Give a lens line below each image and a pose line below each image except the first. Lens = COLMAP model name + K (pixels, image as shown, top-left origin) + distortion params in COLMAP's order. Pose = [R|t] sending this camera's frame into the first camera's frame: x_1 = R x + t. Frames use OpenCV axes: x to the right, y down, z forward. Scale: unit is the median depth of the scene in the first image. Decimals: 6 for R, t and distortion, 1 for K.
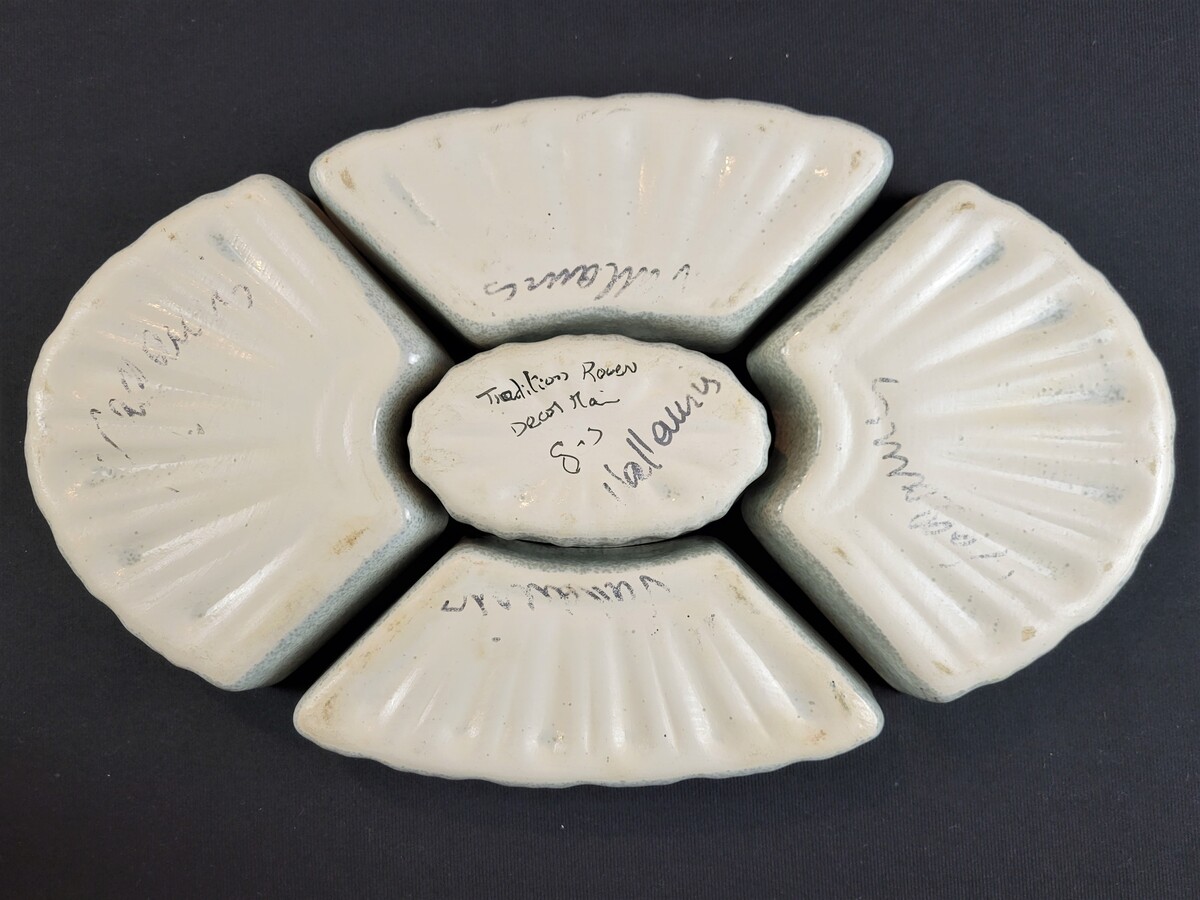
lens RADIAL K [[923.2, 0, 604.2], [0, 923.2, 471.3], [0, 0, 1]] dist [-0.068200, -0.002426]
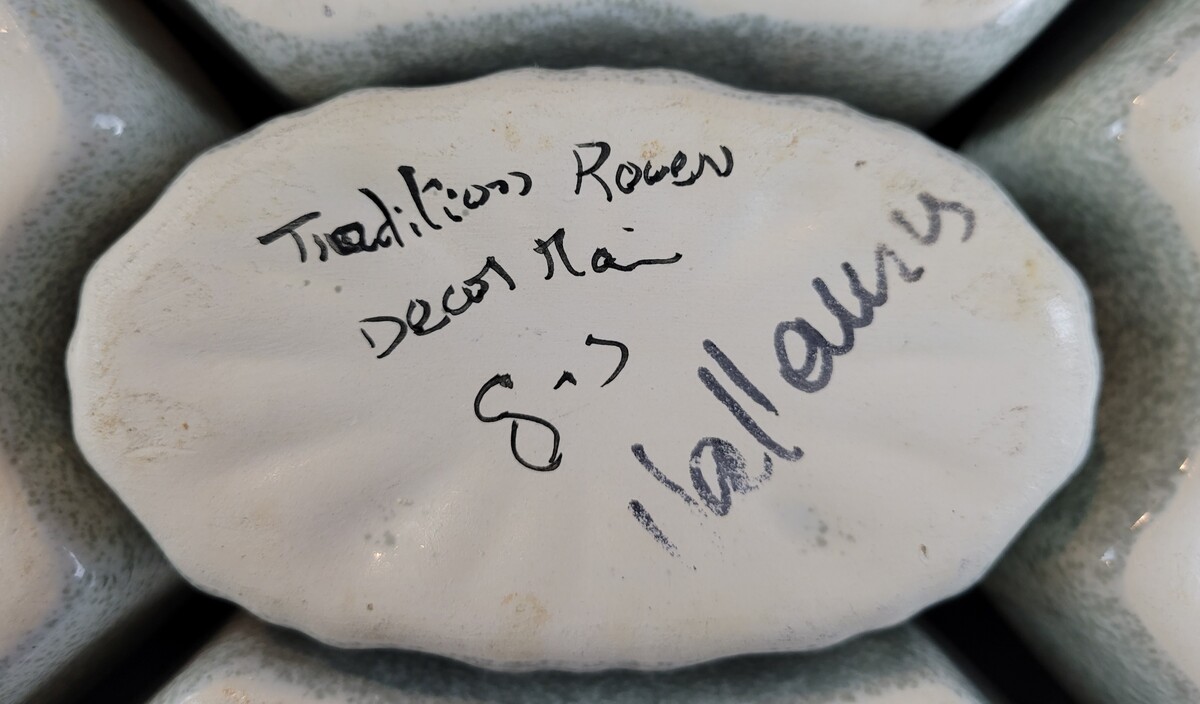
lens RADIAL K [[1173.1, 0, 606.5], [0, 1173.1, 313.4], [0, 0, 1]] dist [-0.043404, 0.000000]
pose [[0.999633, 0.016601, 0.021428, -0.019606], [-0.016416, 0.999827, -0.008775, -0.051365], [-0.021570, 0.008420, 0.999732, 0.562388]]
